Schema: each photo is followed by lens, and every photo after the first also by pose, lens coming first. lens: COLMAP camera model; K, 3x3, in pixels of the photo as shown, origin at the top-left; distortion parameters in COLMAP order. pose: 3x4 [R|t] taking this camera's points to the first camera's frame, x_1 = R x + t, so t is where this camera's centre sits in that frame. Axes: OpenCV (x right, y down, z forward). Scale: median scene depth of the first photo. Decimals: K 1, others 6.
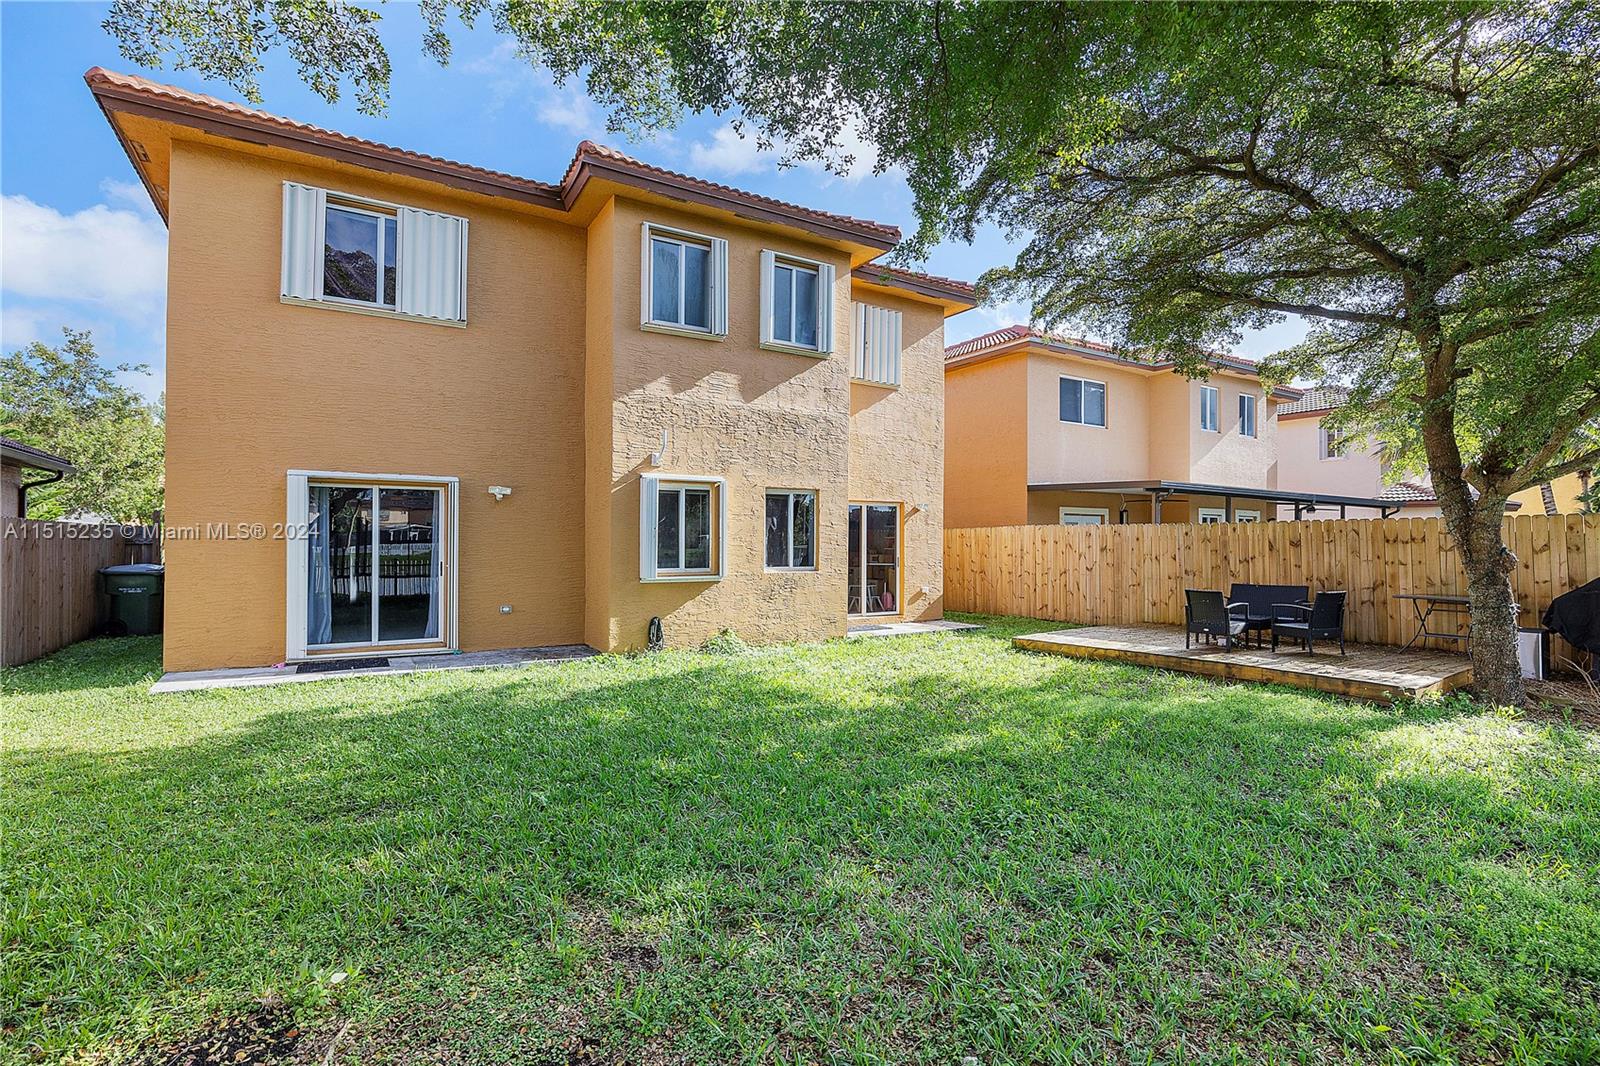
lens RADIAL K [[763.0, 0, 813.7], [0, 763.0, 534.5], [0, 0, 1]] dist [-0.003858, -0.000497]
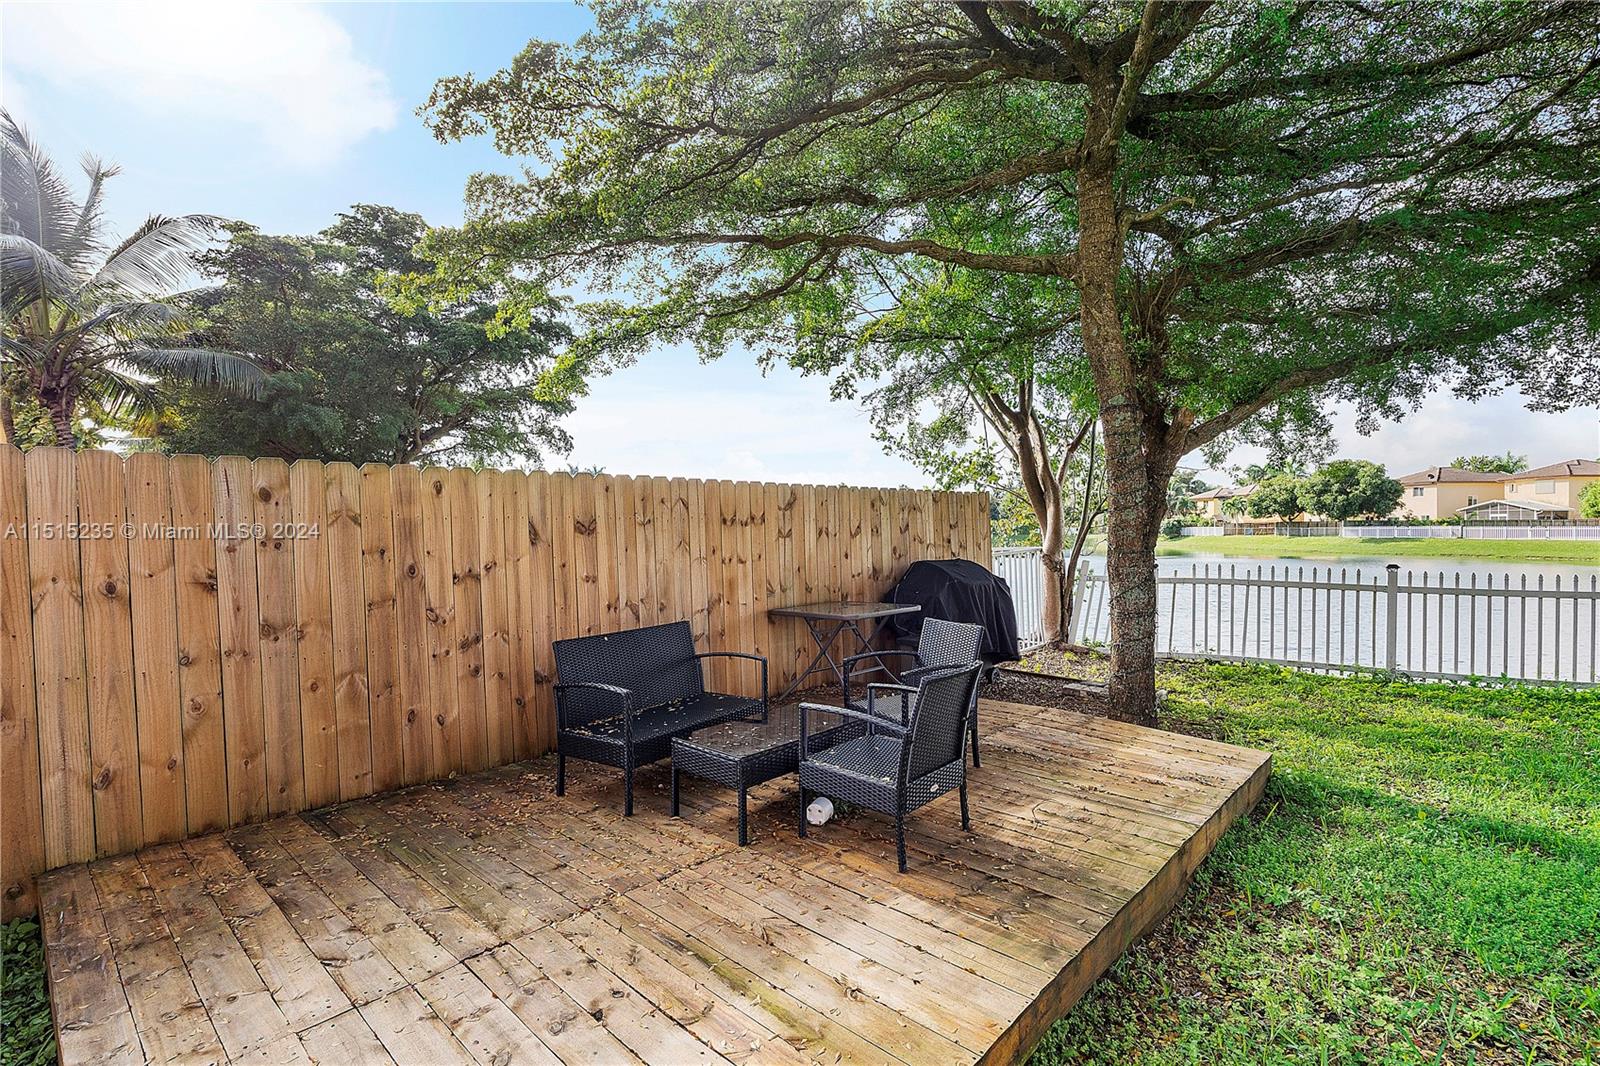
lens RADIAL K [[763.0, 0, 809.0], [0, 763.0, 543.3], [0, 0, 1]] dist [-0.003858, -0.000497]
pose [[-0.260641, -0.029716, 0.964978, 0.192089], [-0.011011, 0.999553, 0.027806, 0.007998], [-0.965373, -0.003378, -0.260852, 1.030928]]
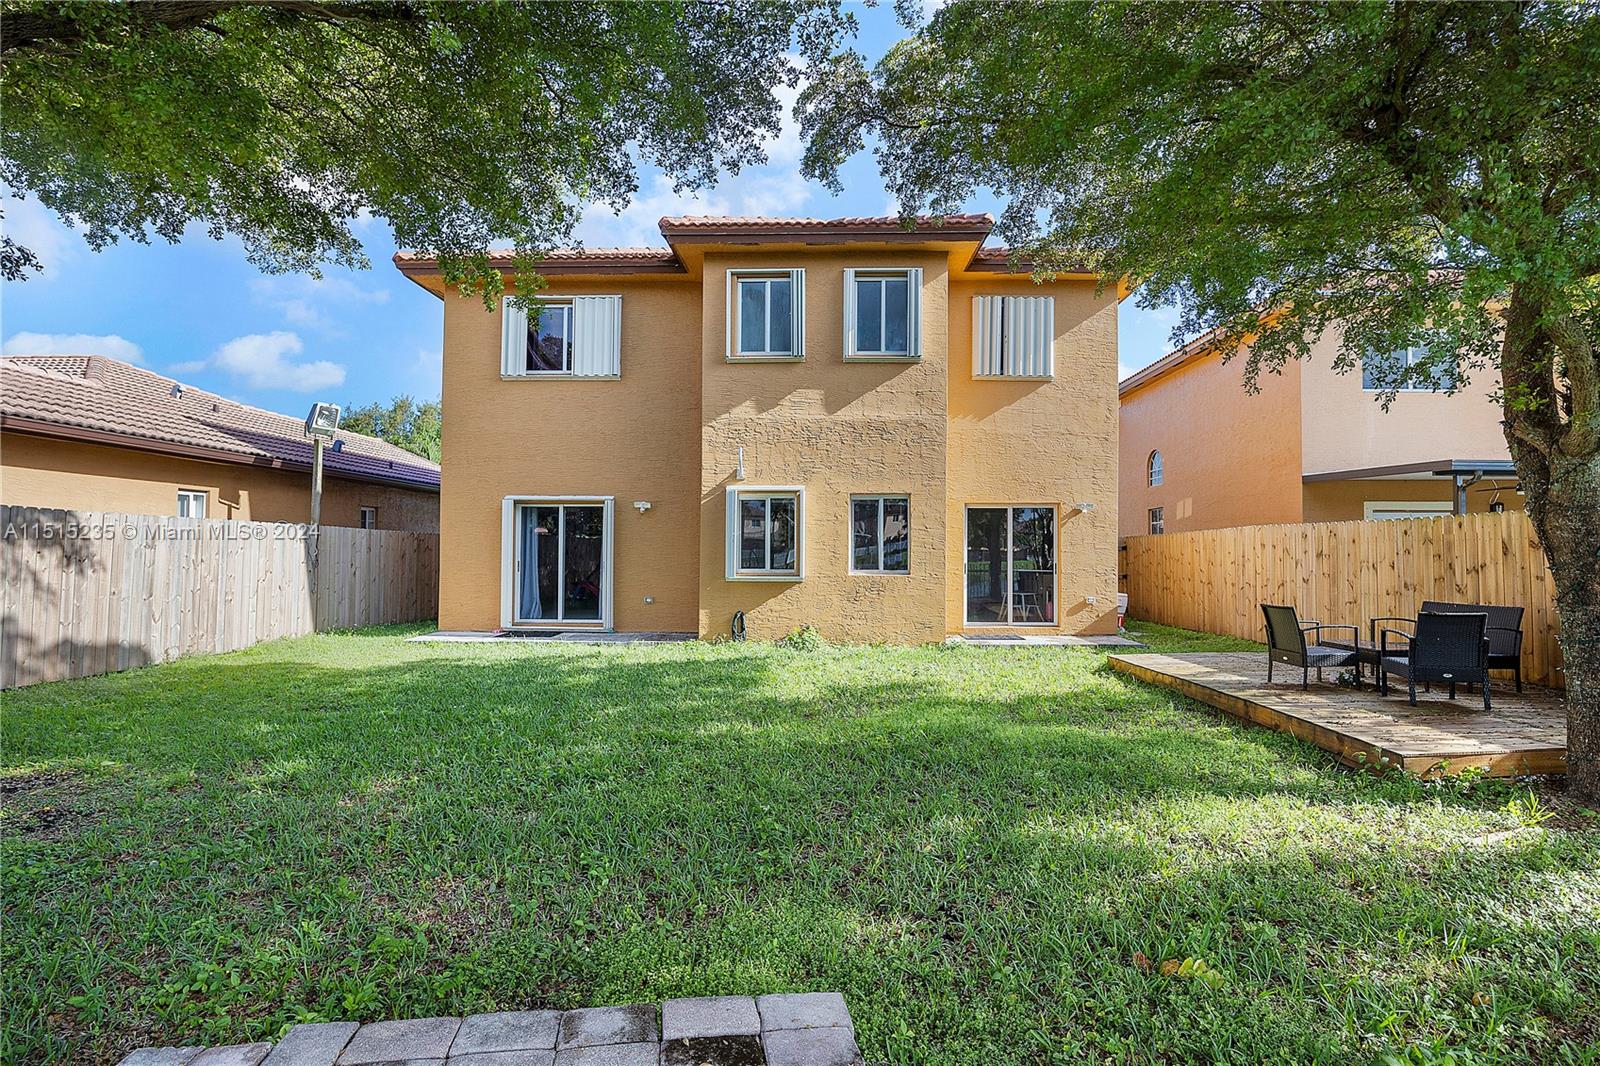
lens RADIAL K [[763.0, 0, 813.6], [0, 763.0, 532.2], [0, 0, 1]] dist [-0.003858, -0.000497]
pose [[0.834076, -0.014611, -0.551456, 0.491502], [0.004454, 0.999795, -0.019753, 0.012139], [0.551631, 0.014019, 0.833970, 0.103233]]
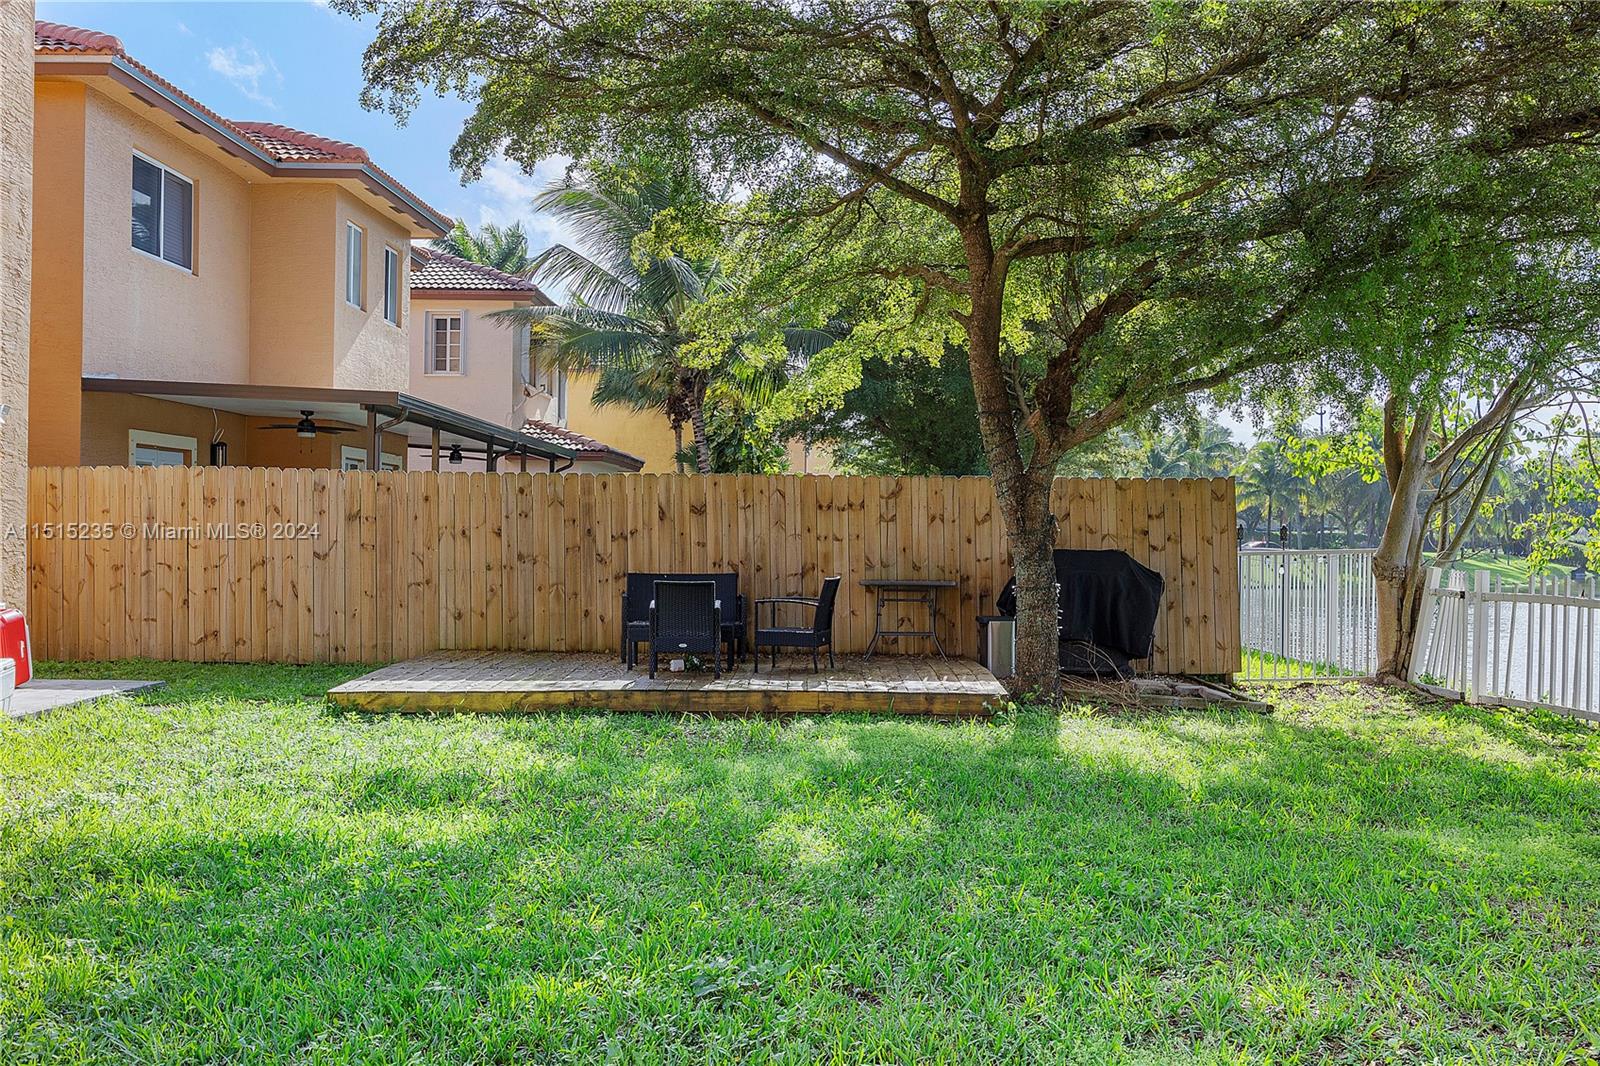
lens RADIAL K [[1568.8, 0, 805.5], [0, 1568.8, 536.7], [0, 0, 1]] dist [-0.000411, 0.000000]
pose [[0.547439, -0.000116, 0.836846, -0.450840], [-0.019737, 0.999720, 0.013051, 0.016471], [-0.836613, -0.023661, 0.547283, 0.201685]]
